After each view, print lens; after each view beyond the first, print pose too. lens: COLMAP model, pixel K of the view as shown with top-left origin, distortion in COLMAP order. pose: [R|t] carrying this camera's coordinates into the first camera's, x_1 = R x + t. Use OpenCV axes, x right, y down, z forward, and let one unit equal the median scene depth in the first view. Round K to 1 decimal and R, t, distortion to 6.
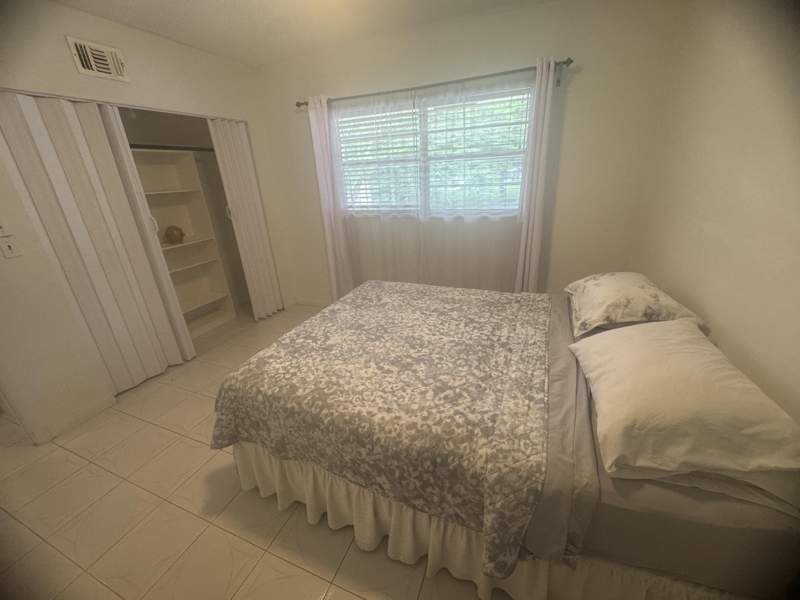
lens RADIAL K [[319.5, 0, 400.0], [0, 319.5, 300.0], [0, 0, 1]] dist [-0.005304, -0.000334]
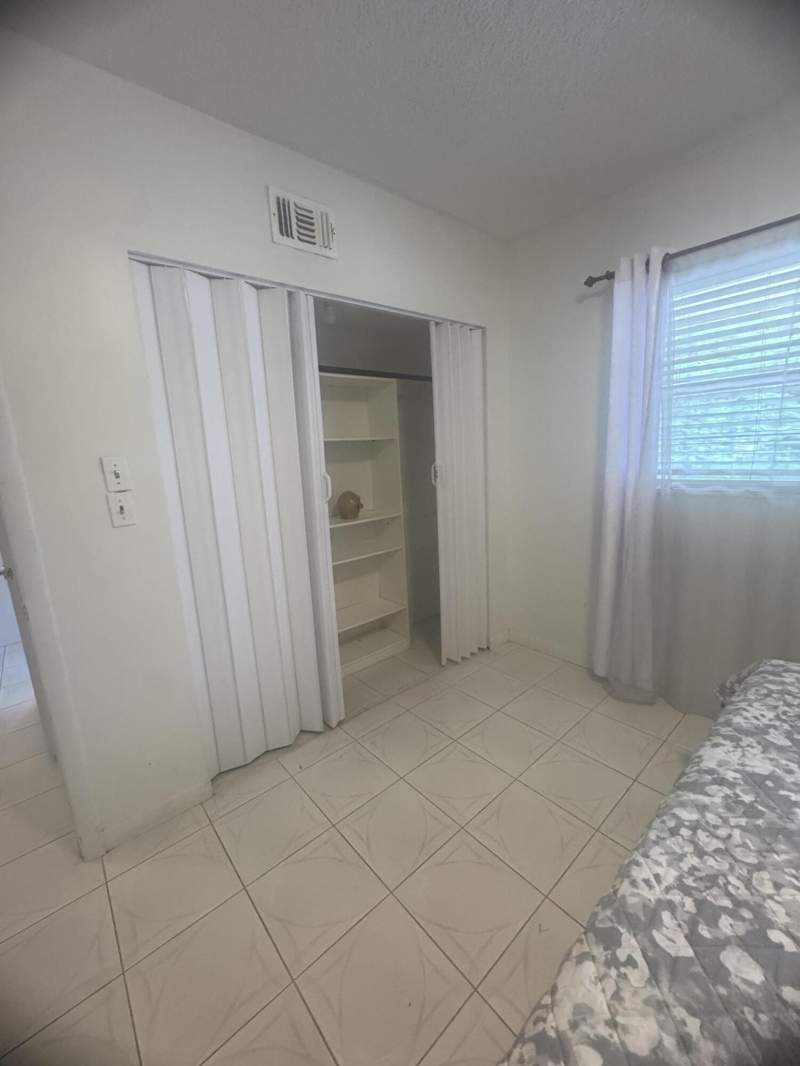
lens RADIAL K [[425.7, 0, 400.0], [0, 425.7, 533.0], [0, 0, 1]] dist [-0.005304, -0.000334]
pose [[0.890660, 0.092339, -0.445196, -0.257708], [-0.164364, 0.978331, -0.125911, -0.066135], [0.423922, 0.185318, 0.886537, 0.329569]]
